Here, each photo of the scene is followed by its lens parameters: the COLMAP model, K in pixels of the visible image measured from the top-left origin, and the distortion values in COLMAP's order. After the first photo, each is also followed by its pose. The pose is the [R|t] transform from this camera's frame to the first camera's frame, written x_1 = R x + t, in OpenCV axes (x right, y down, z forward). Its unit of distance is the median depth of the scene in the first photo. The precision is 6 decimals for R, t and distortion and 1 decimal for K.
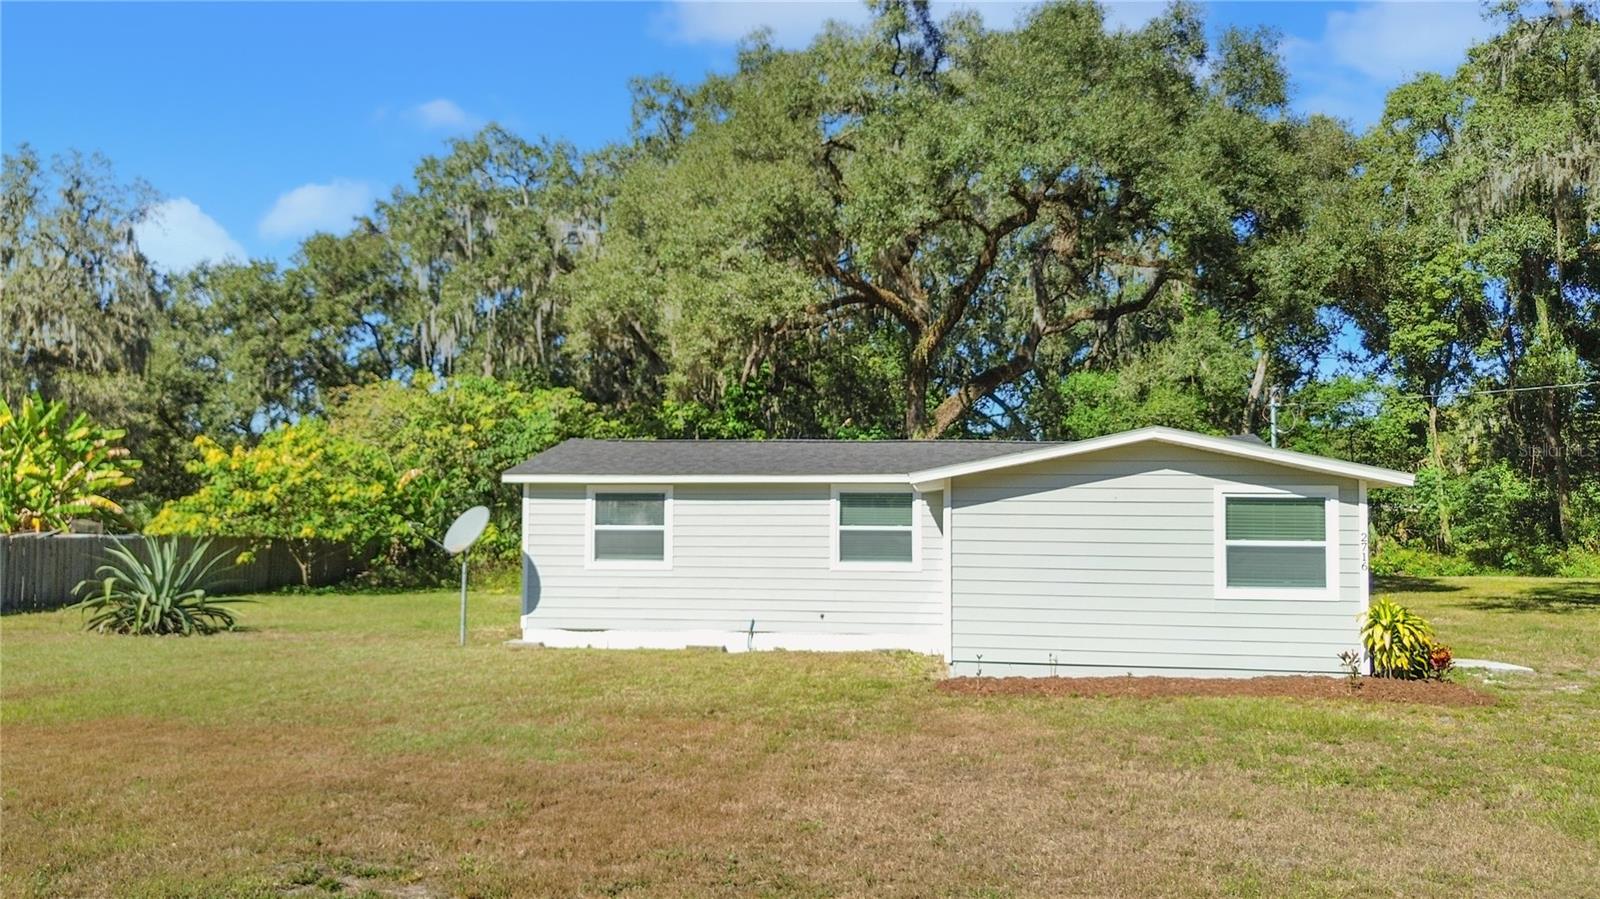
lens RADIAL K [[1149.7, 0, 808.7], [0, 1149.7, 440.0], [0, 0, 1]] dist [0.054106, -0.057637]
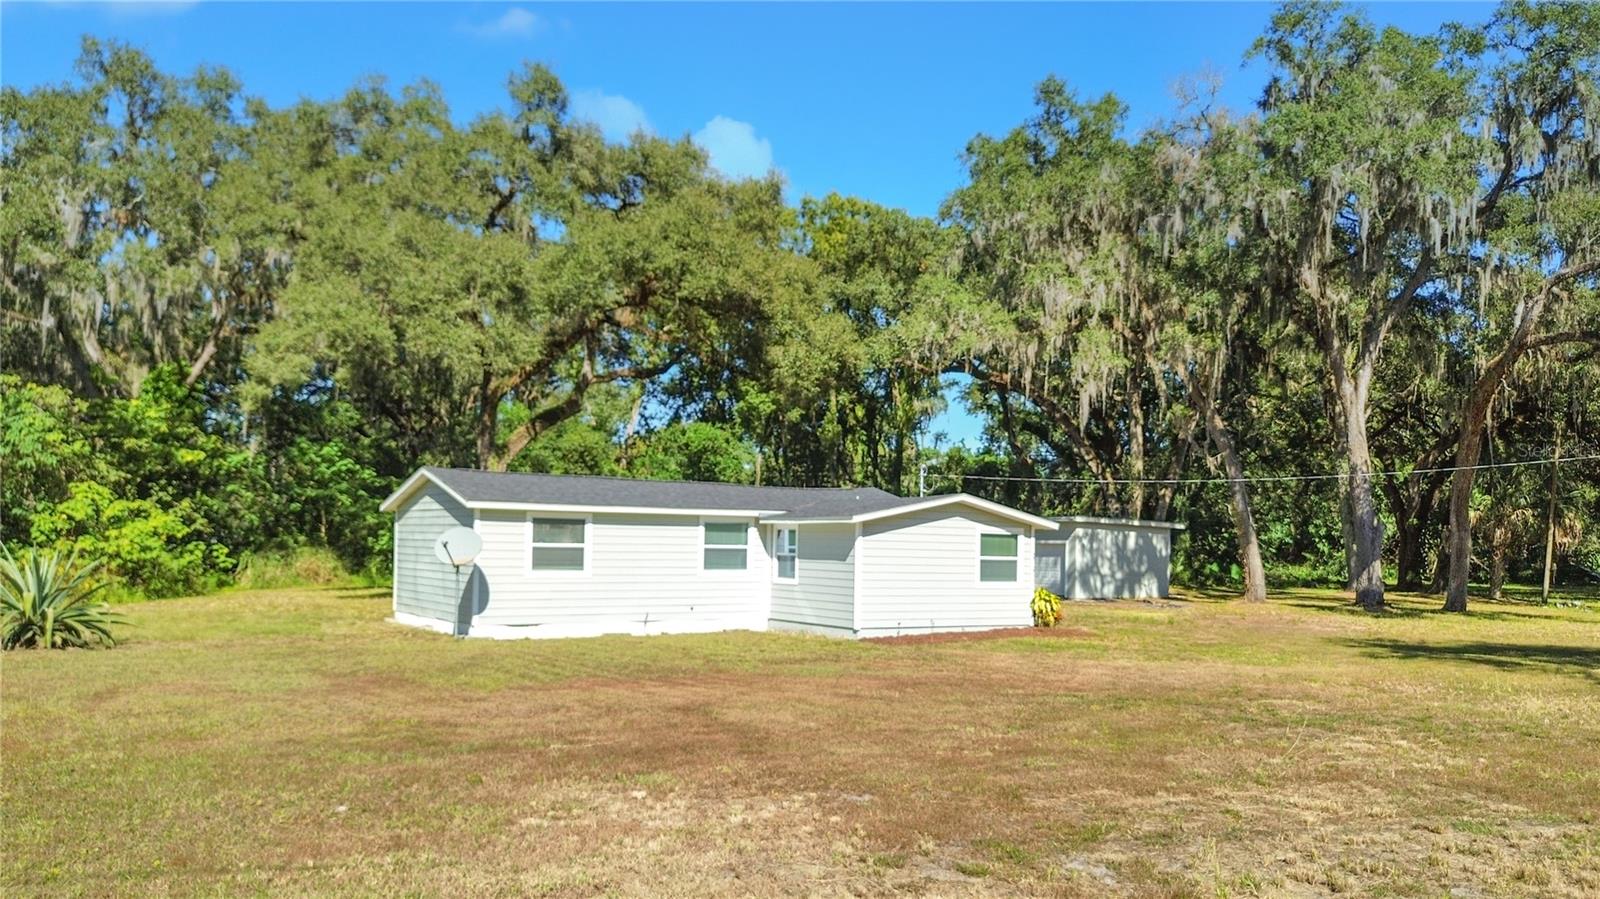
lens RADIAL K [[1149.7, 0, 784.9], [0, 1149.7, 457.9], [0, 0, 1]] dist [0.054106, -0.057637]
pose [[0.766636, 0.054042, 0.639804, -0.802385], [-0.061707, 0.998041, -0.010361, -0.024326], [-0.639110, -0.031538, 0.768468, -0.156722]]
